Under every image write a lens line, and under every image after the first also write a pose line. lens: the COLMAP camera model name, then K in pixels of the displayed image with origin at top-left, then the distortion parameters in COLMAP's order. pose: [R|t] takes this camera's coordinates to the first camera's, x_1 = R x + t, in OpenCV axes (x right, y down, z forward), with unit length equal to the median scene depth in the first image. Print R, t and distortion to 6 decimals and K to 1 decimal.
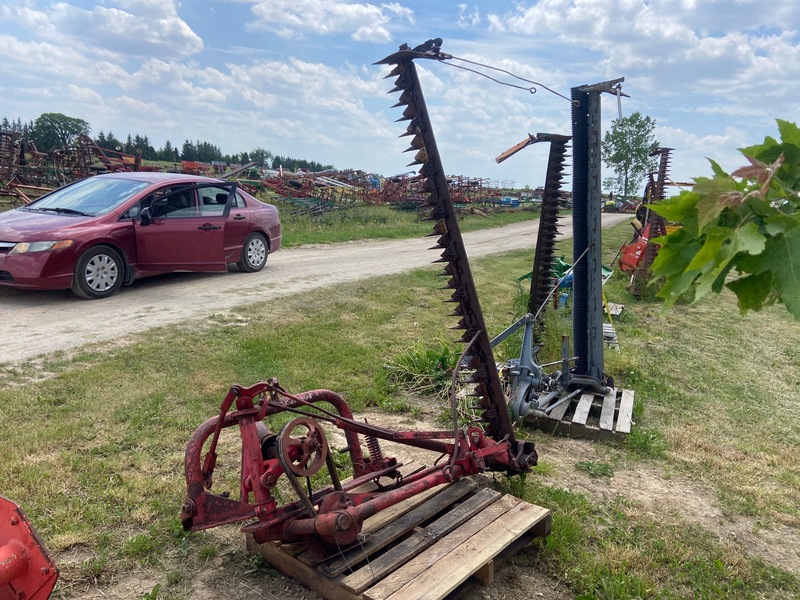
lens RADIAL K [[606.5, 0, 390.4], [0, 606.5, 297.8], [0, 0, 1]] dist [0.099273, -0.134353]
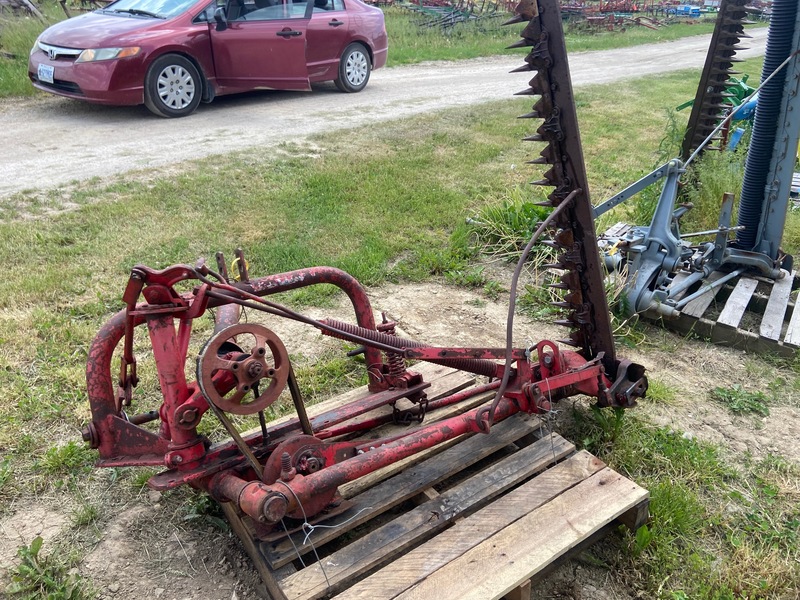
lens RADIAL K [[605.8, 0, 400.3], [0, 605.8, 285.3], [0, 0, 1]] dist [0.116138, -0.149258]
pose [[0.977109, 0.083564, -0.195643, 0.070869], [-0.031395, 0.966196, 0.255888, -0.004216], [0.210412, -0.243888, 0.946702, 0.242687]]
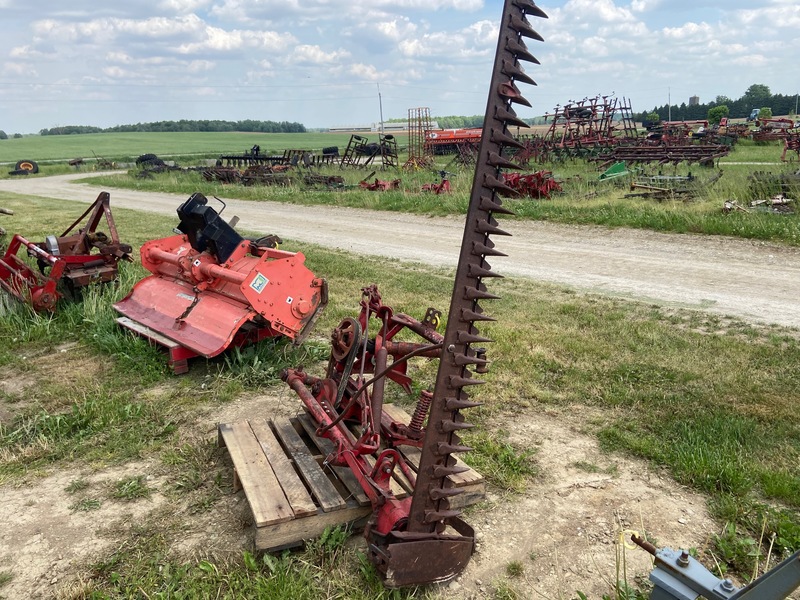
lens RADIAL K [[605.8, 0, 400.3], [0, 605.8, 285.3], [0, 0, 1]] dist [0.116138, -0.149258]
pose [[-0.395301, 0.162988, -0.903976, 0.507977], [-0.157294, 0.957584, 0.241437, -0.100571], [0.904984, 0.237630, -0.352896, 0.816858]]
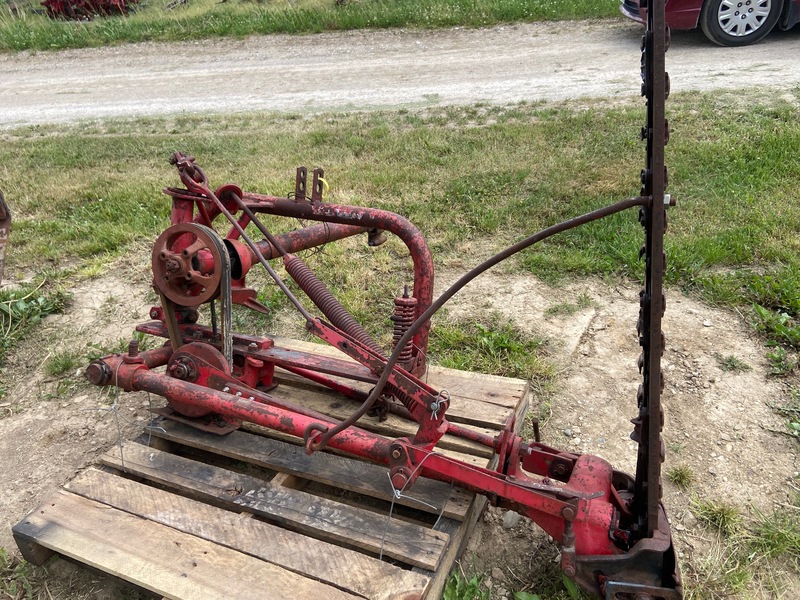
lens RADIAL K [[605.8, 0, 400.3], [0, 605.8, 285.3], [0, 0, 1]] dist [0.116138, -0.149258]
pose [[0.312314, 0.413232, -0.855394, 0.290400], [-0.075148, 0.908360, 0.411382, -0.022541], [0.947002, -0.064199, 0.314747, 0.537864]]
